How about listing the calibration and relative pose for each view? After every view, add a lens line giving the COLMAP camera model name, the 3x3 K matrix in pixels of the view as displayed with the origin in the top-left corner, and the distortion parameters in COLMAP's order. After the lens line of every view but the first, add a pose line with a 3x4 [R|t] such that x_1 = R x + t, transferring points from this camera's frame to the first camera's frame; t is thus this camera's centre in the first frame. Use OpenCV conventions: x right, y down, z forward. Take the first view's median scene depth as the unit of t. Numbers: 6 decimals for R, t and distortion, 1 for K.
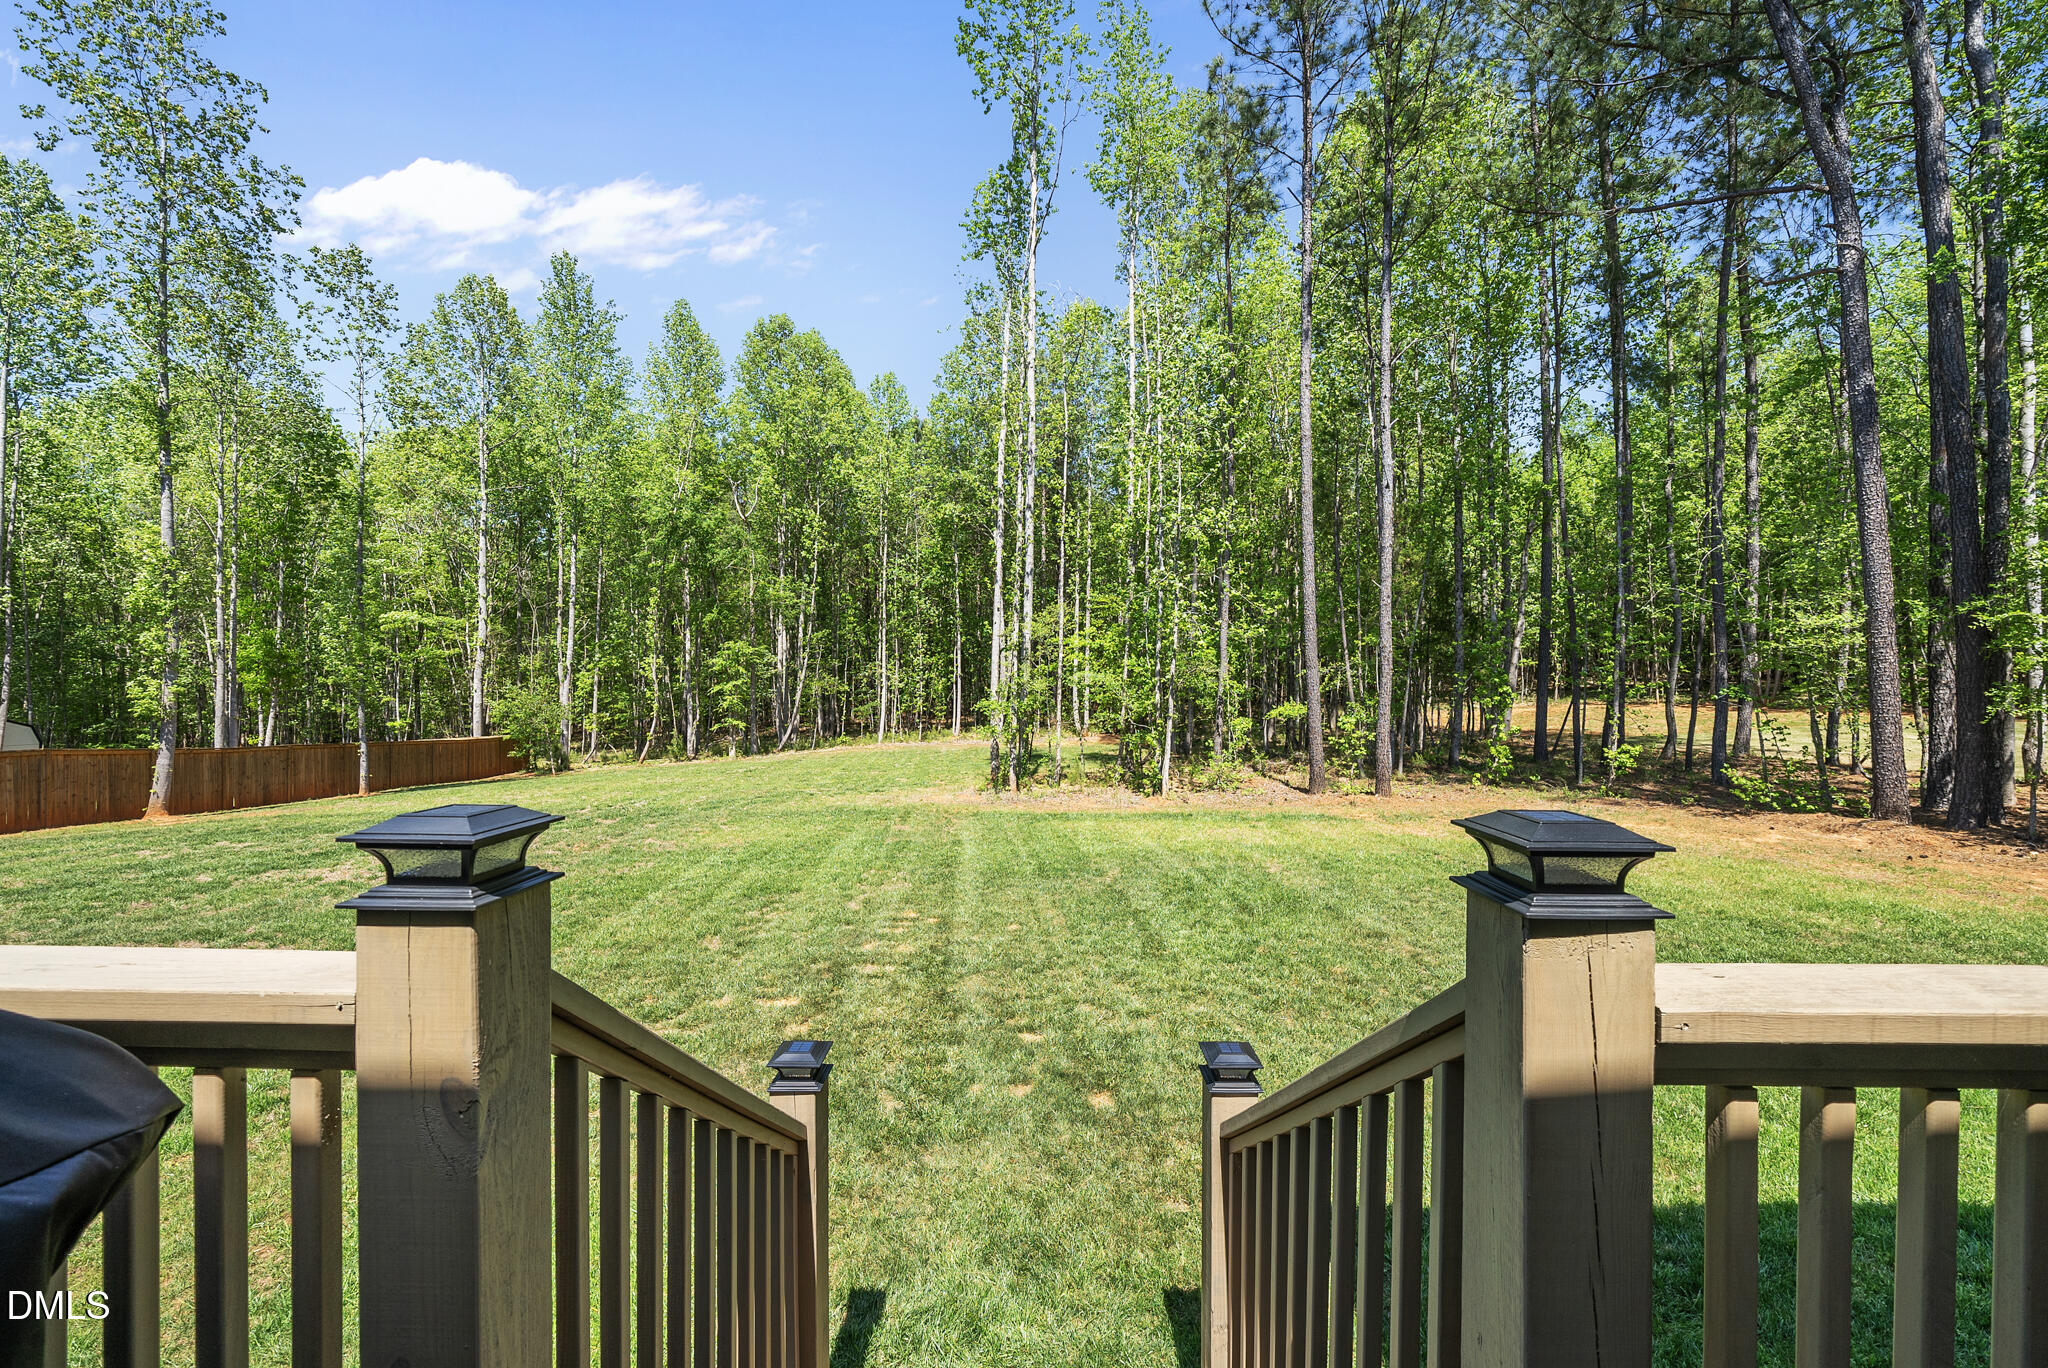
lens RADIAL K [[771.8, 0, 1021.3], [0, 771.8, 689.8], [0, 0, 1]] dist [-0.004248, -0.000014]
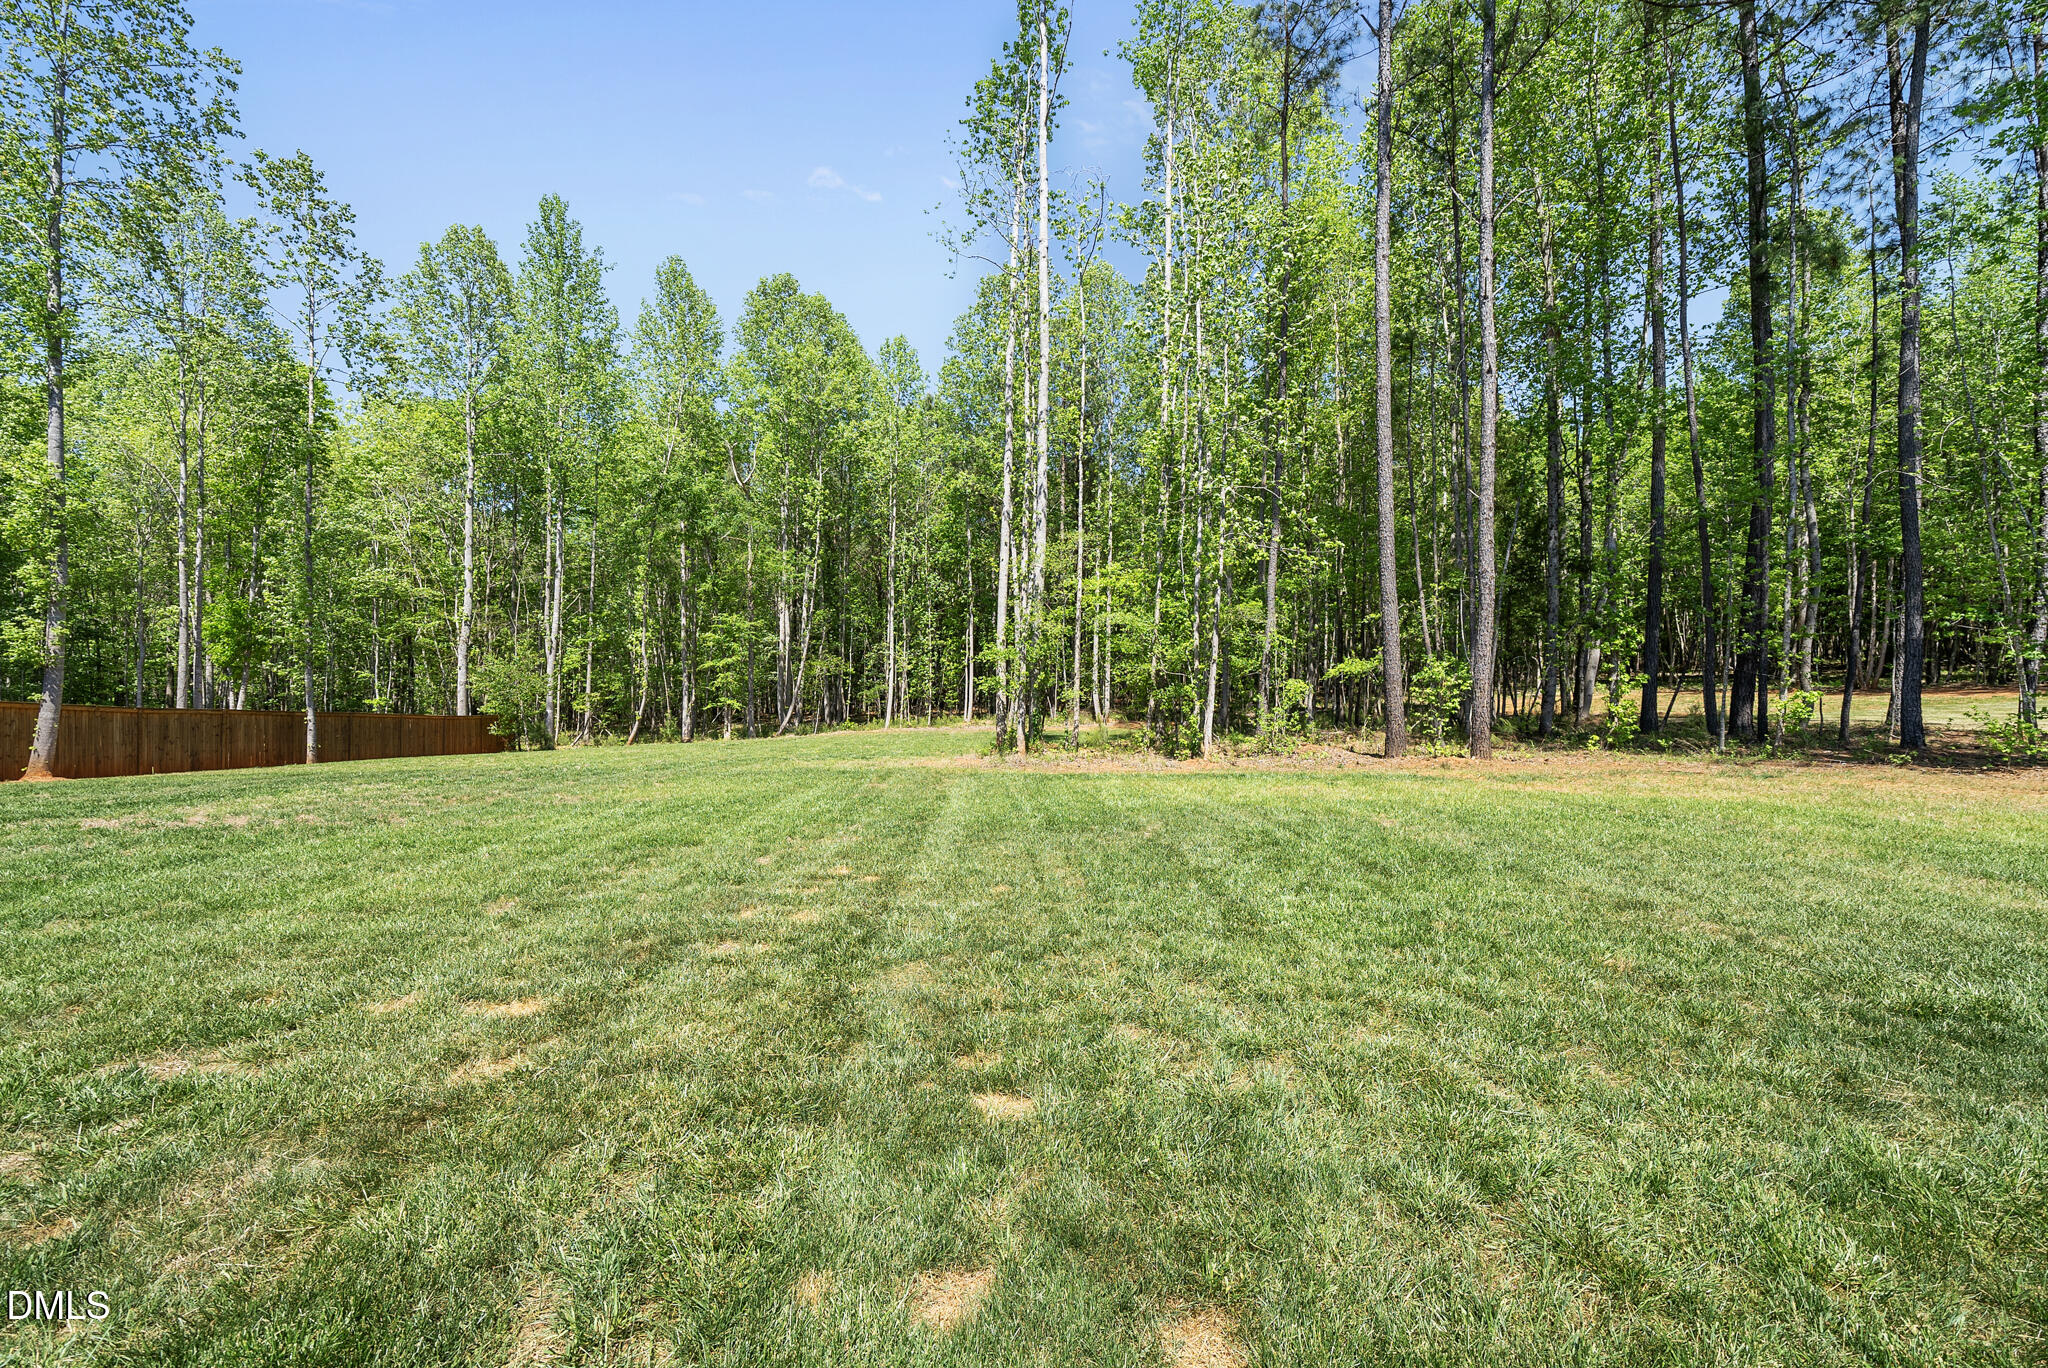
lens RADIAL K [[771.8, 0, 1021.3], [0, 771.8, 689.8], [0, 0, 1]] dist [-0.004248, -0.000014]
pose [[0.999687, 0.006777, -0.024072, 0.004901], [-0.006896, 0.999965, -0.004841, 0.036321], [0.024038, 0.005006, 0.999699, 0.092813]]
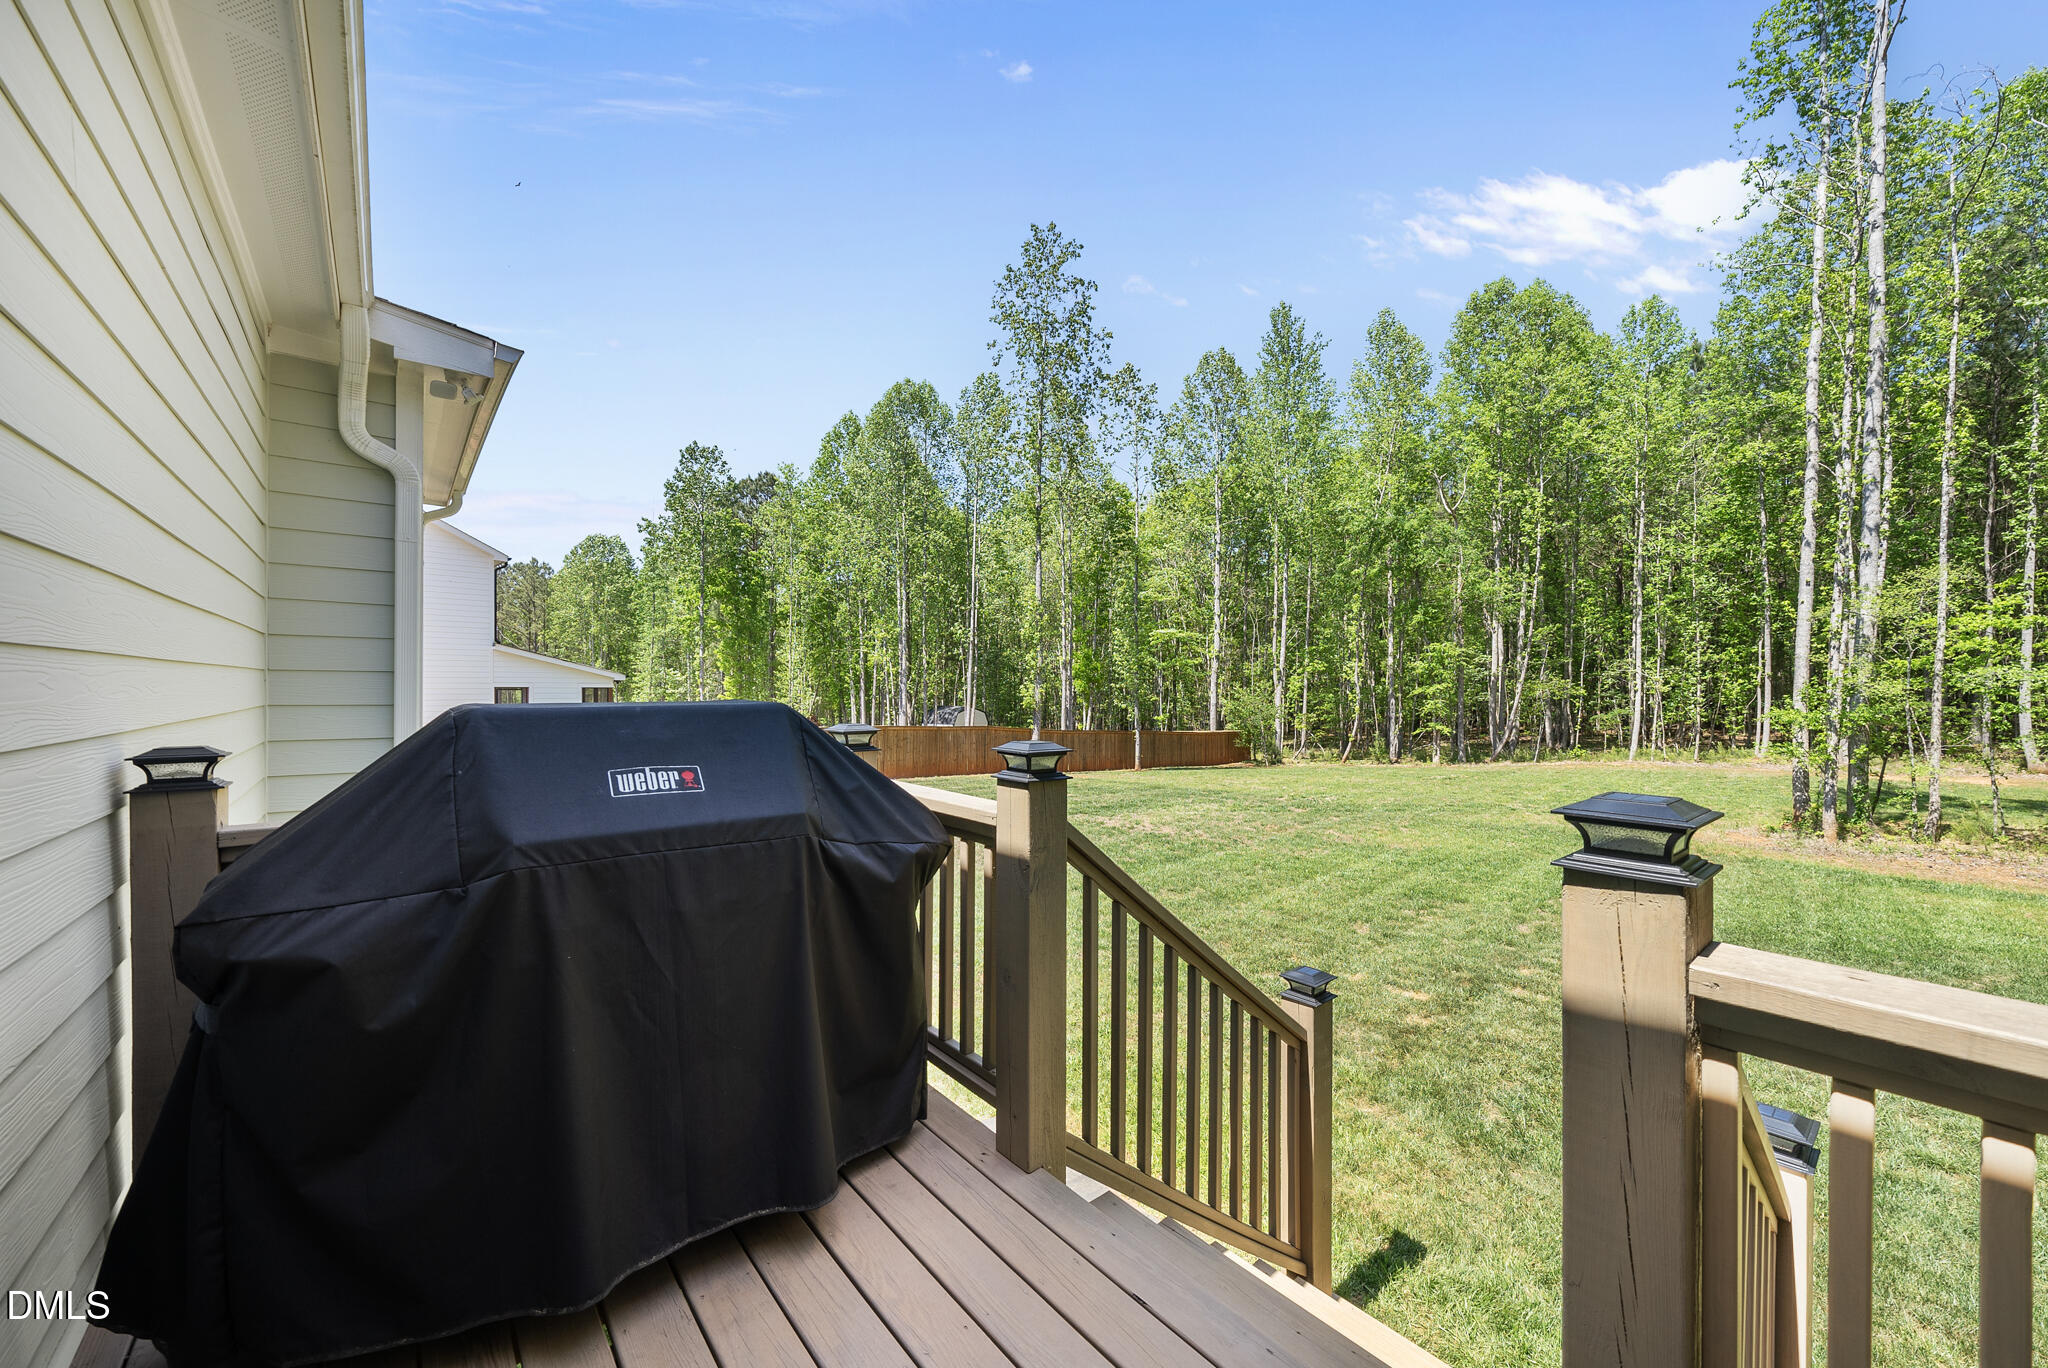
lens RADIAL K [[768.3, 0, 1020.9], [0, 768.3, 693.0], [0, 0, 1]] dist [-0.002404, -0.000181]
pose [[0.645924, 0.006296, -0.763376, 0.024453], [-0.006195, 0.999976, 0.003006, 0.000147], [0.763377, 0.002788, 0.645947, -0.012108]]
